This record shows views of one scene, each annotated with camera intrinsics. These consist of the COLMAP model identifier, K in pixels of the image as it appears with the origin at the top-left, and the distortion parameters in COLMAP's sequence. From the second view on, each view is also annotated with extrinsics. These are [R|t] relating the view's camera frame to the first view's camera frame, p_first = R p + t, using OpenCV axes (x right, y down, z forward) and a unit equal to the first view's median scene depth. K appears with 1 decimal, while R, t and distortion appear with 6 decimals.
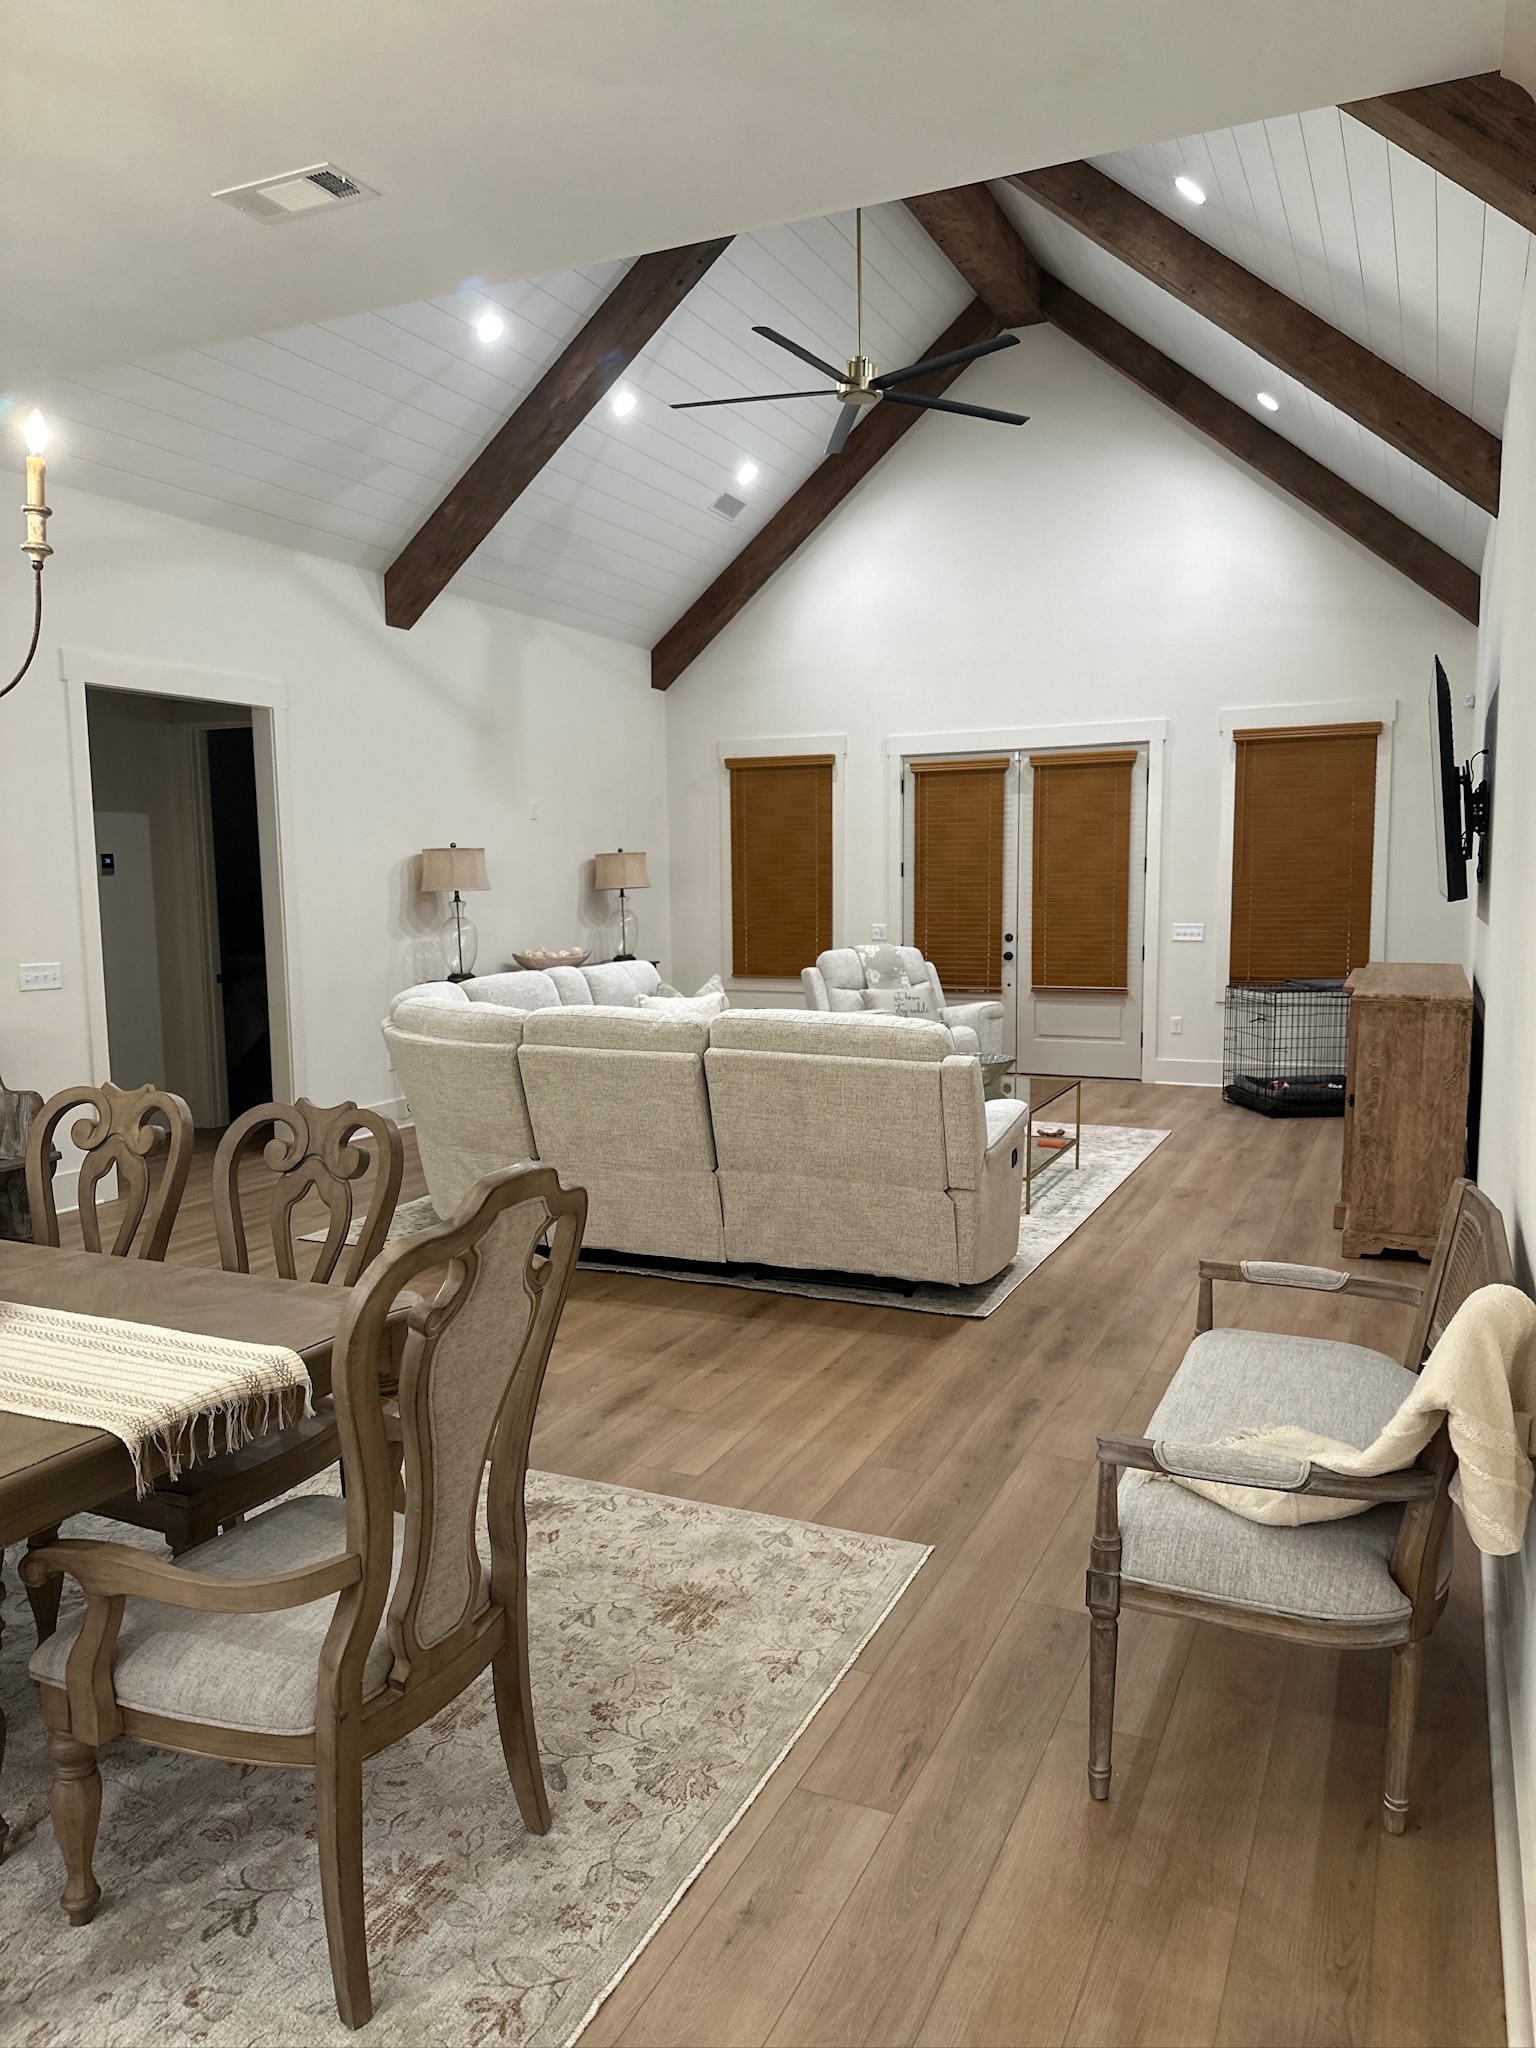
lens RADIAL K [[1431.3, 0, 763.4], [0, 1431.3, 1025.4], [0, 0, 1]] dist [0.006150, -0.004579]
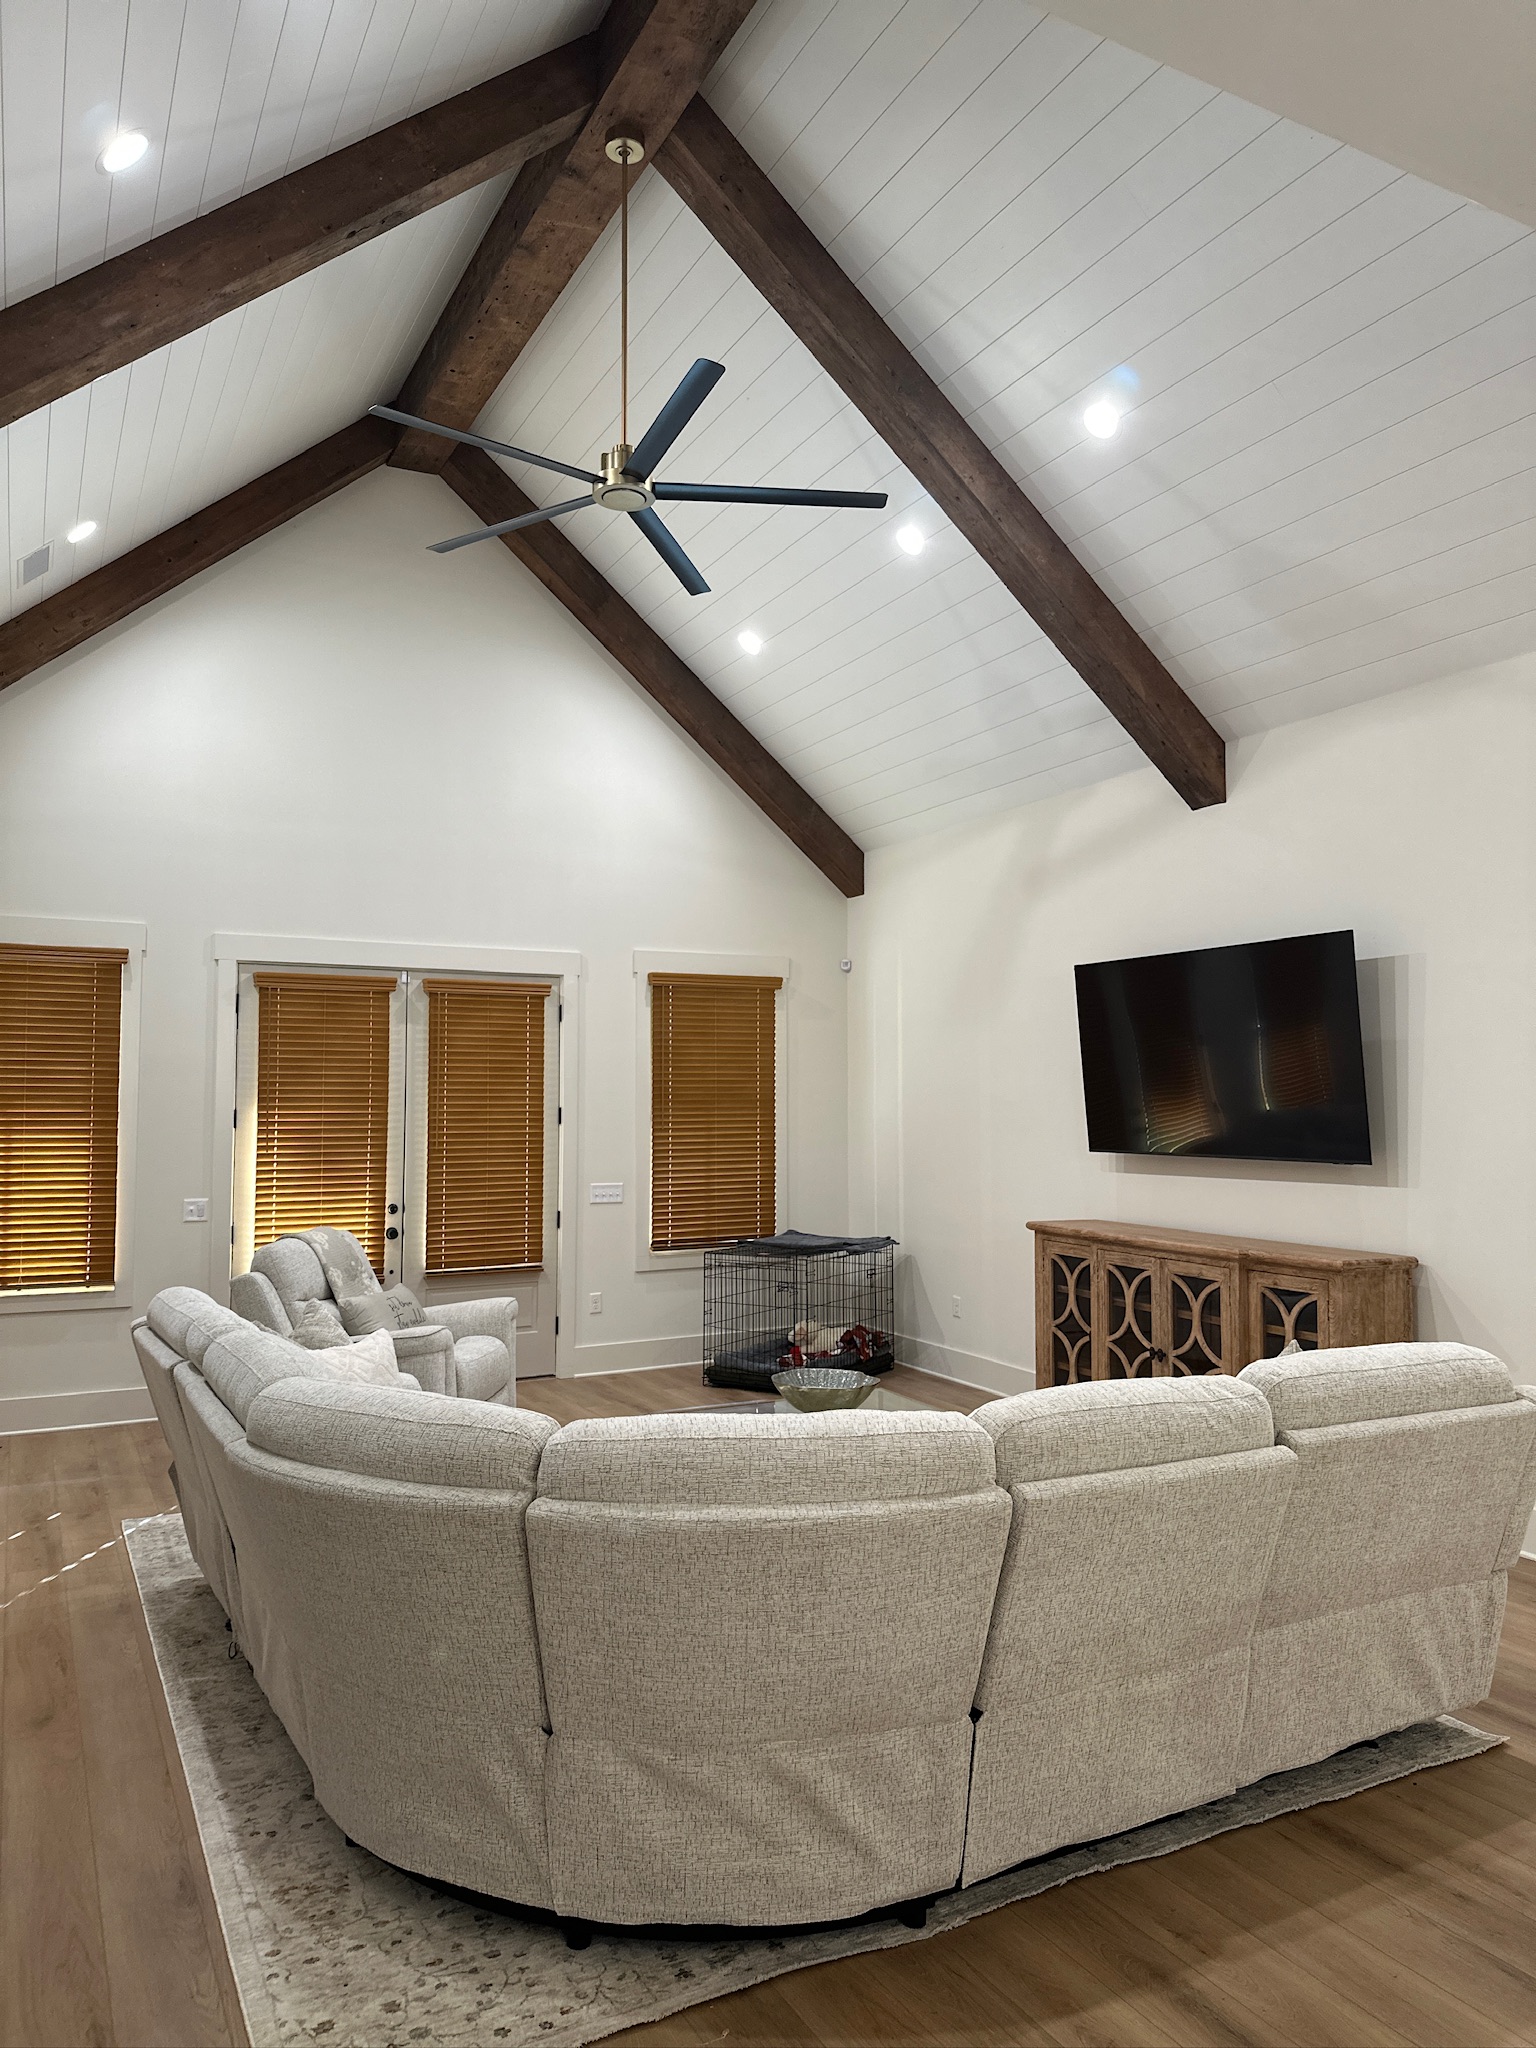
lens RADIAL K [[1431.3, 0, 765.4], [0, 1431.3, 1034.0], [0, 0, 1]] dist [0.006150, -0.004579]
pose [[0.611944, 0.052618, 0.789149, -0.332646], [0.073544, 0.989676, -0.123018, -0.047051], [-0.787474, 0.133317, 0.601757, 0.386228]]
